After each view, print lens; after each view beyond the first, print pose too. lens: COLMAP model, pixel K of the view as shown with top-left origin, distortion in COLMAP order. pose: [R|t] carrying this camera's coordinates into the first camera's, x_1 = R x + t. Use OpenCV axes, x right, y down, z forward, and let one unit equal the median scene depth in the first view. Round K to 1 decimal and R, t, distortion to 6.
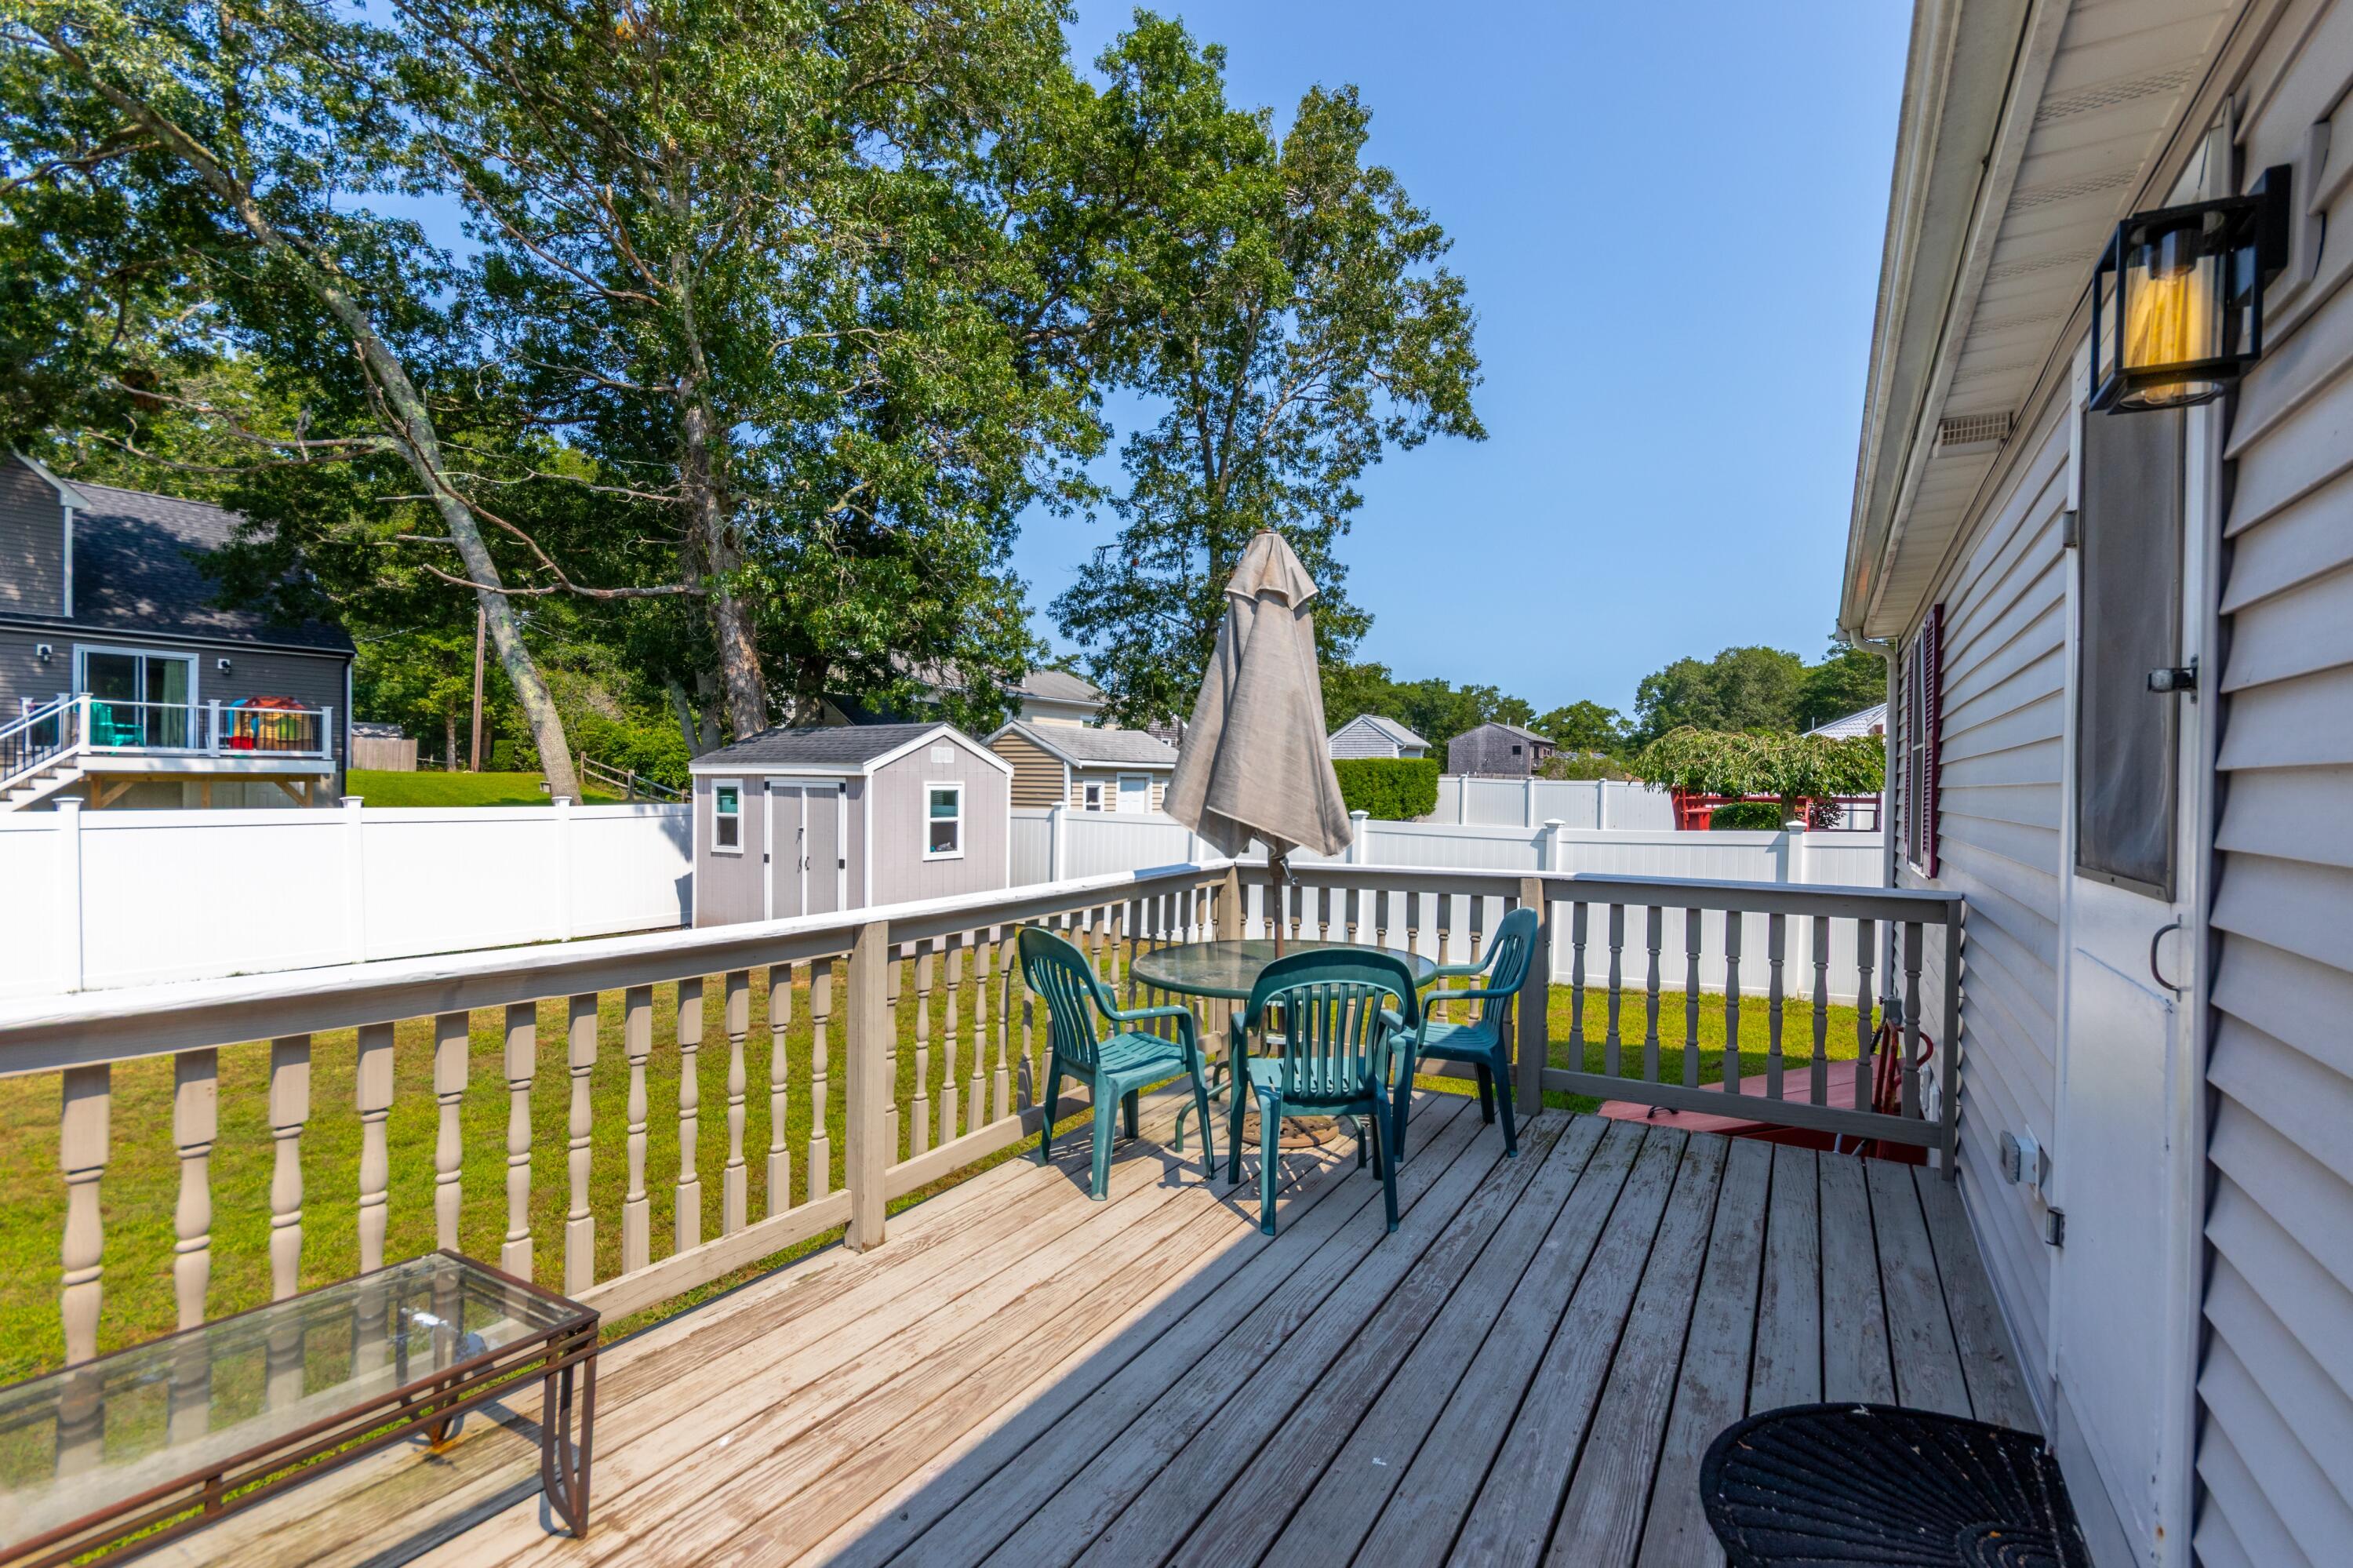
lens RADIAL K [[1079.8, 0, 1176.5], [0, 1079.8, 795.9], [0, 0, 1]] dist [0.001135, -0.000544]
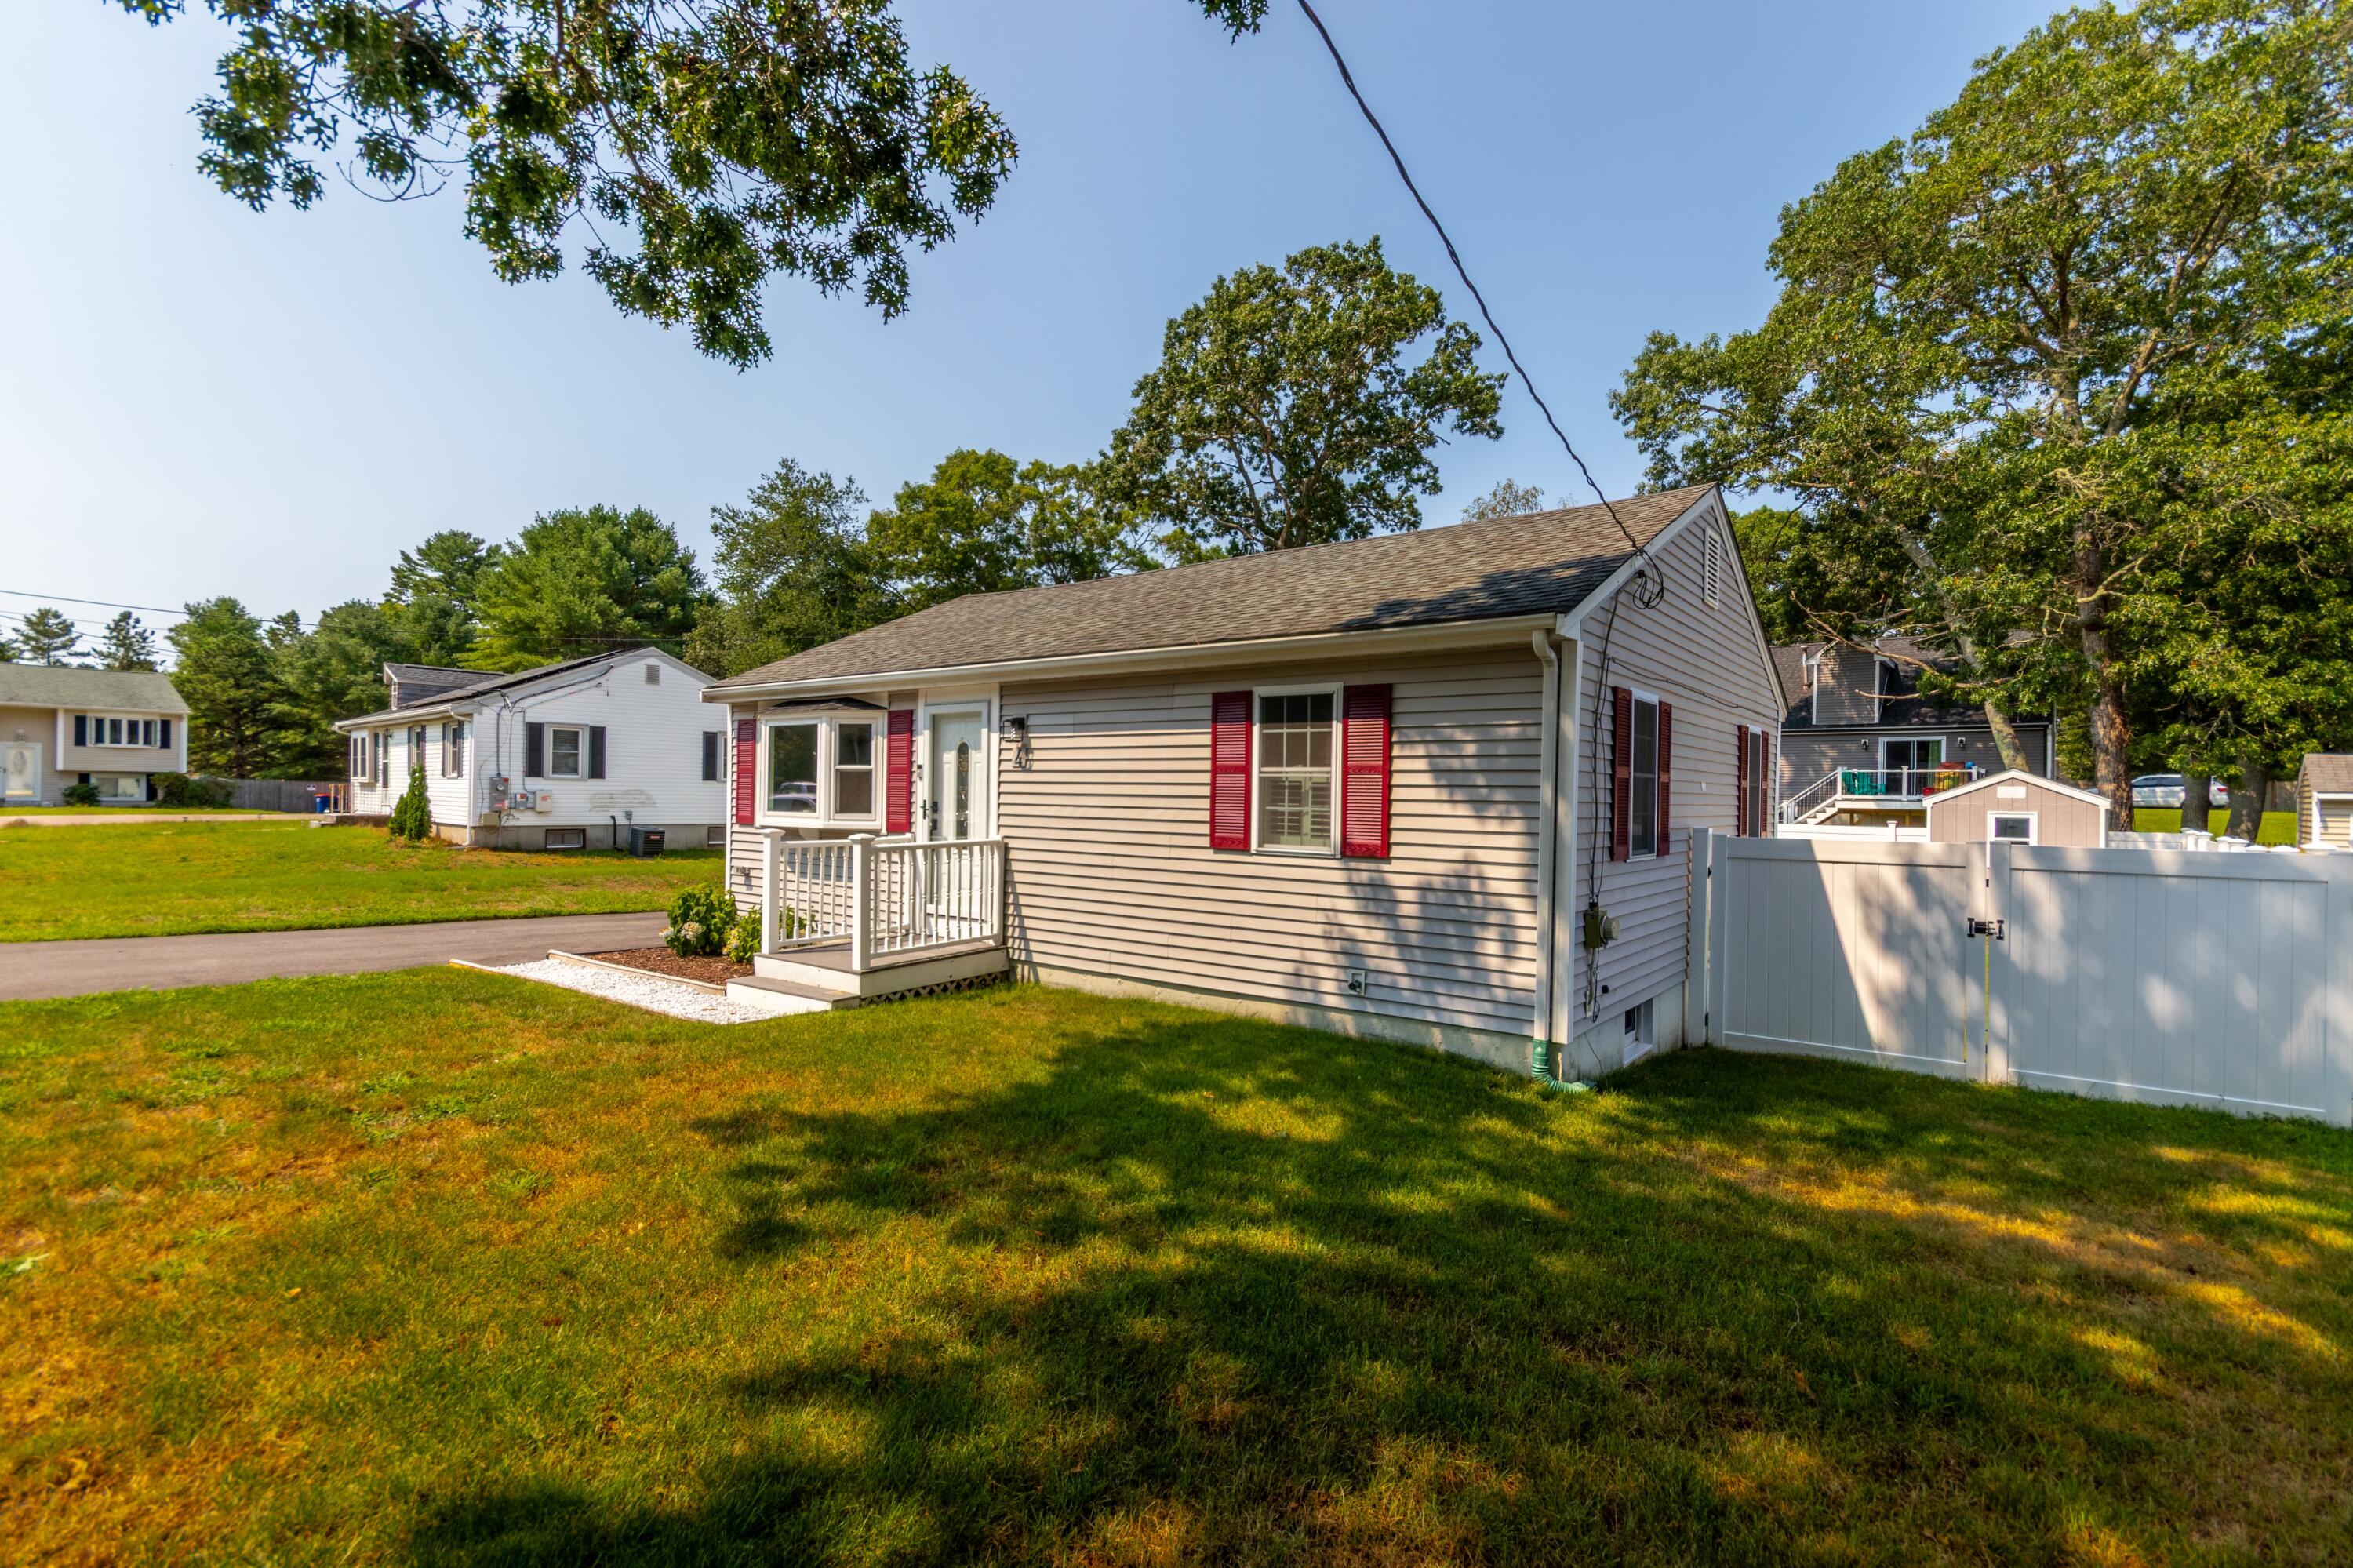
lens RADIAL K [[1079.8, 0, 1176.5], [0, 1079.8, 795.9], [0, 0, 1]] dist [0.001135, -0.000544]
pose [[-0.126449, -0.014552, -0.991866, 0.731434], [-0.029454, 0.999507, -0.010909, 0.006353], [0.991536, 0.027835, -0.126815, 0.073892]]
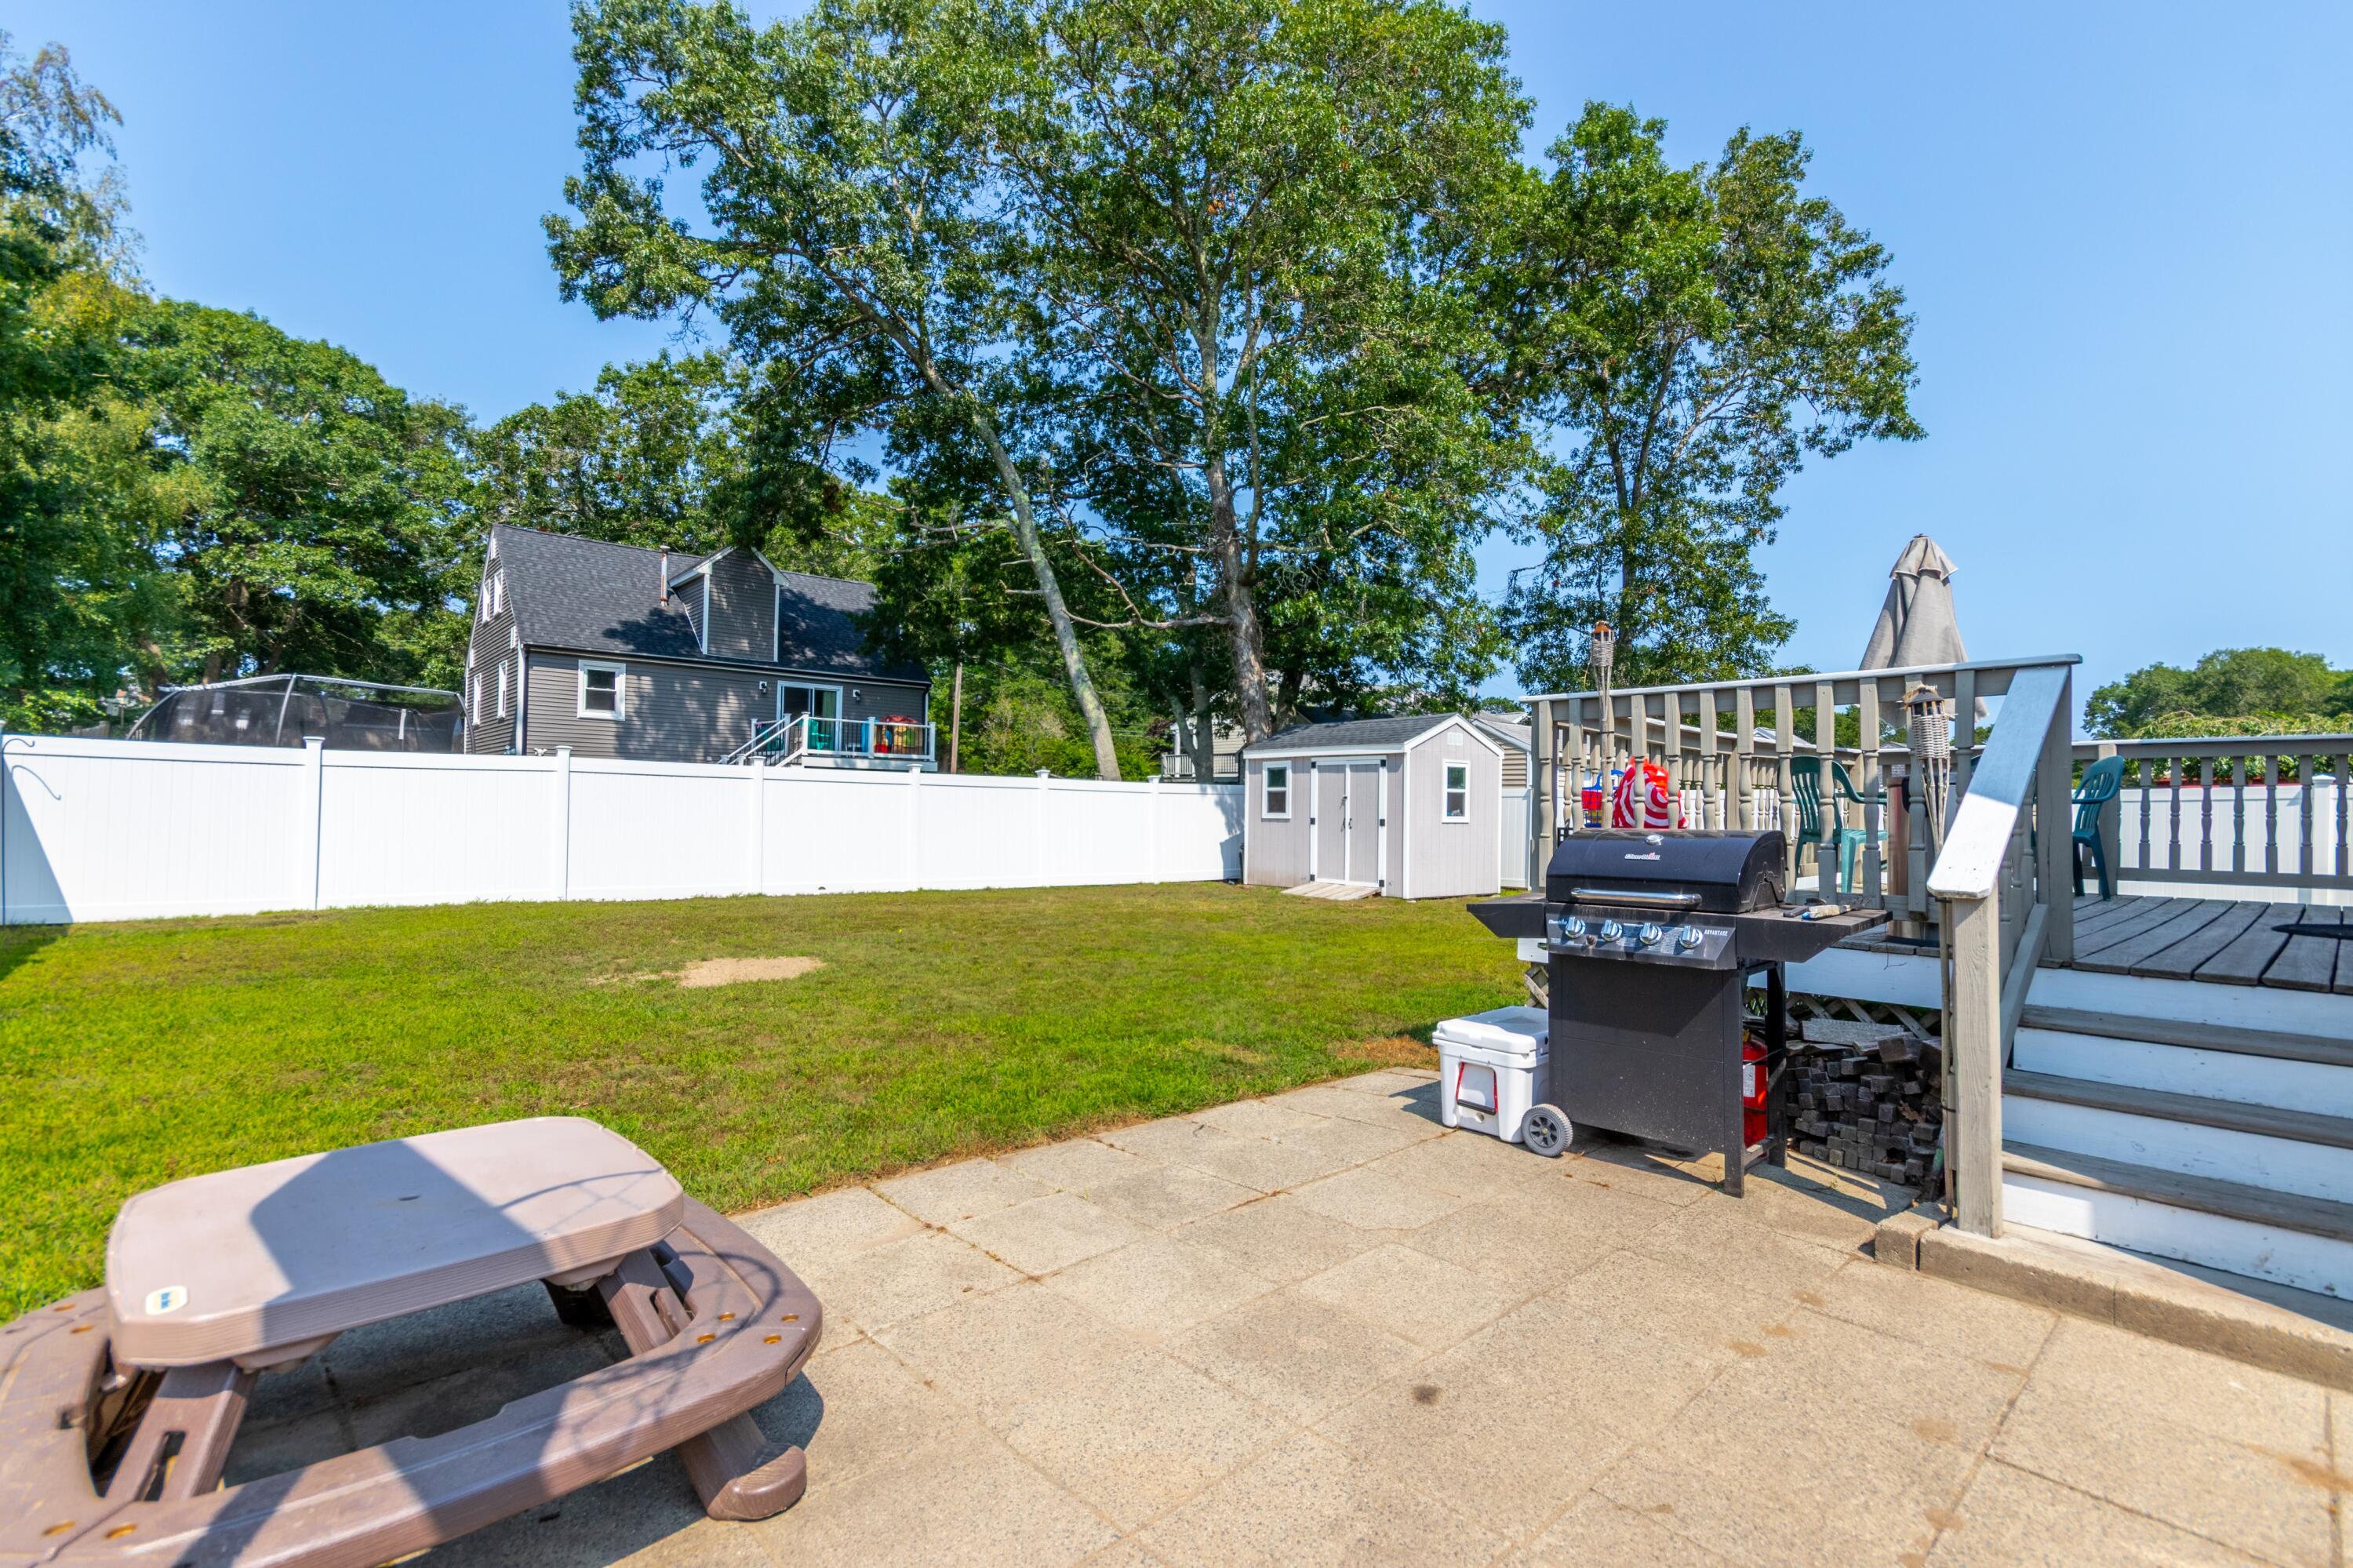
lens RADIAL K [[1079.8, 0, 1176.5], [0, 1079.8, 795.9], [0, 0, 1]] dist [0.001135, -0.000544]
pose [[0.957087, 0.001199, -0.289797, -0.094208], [-0.009985, 0.999534, -0.028843, 0.038592], [0.289627, 0.030499, 0.956654, -0.163490]]
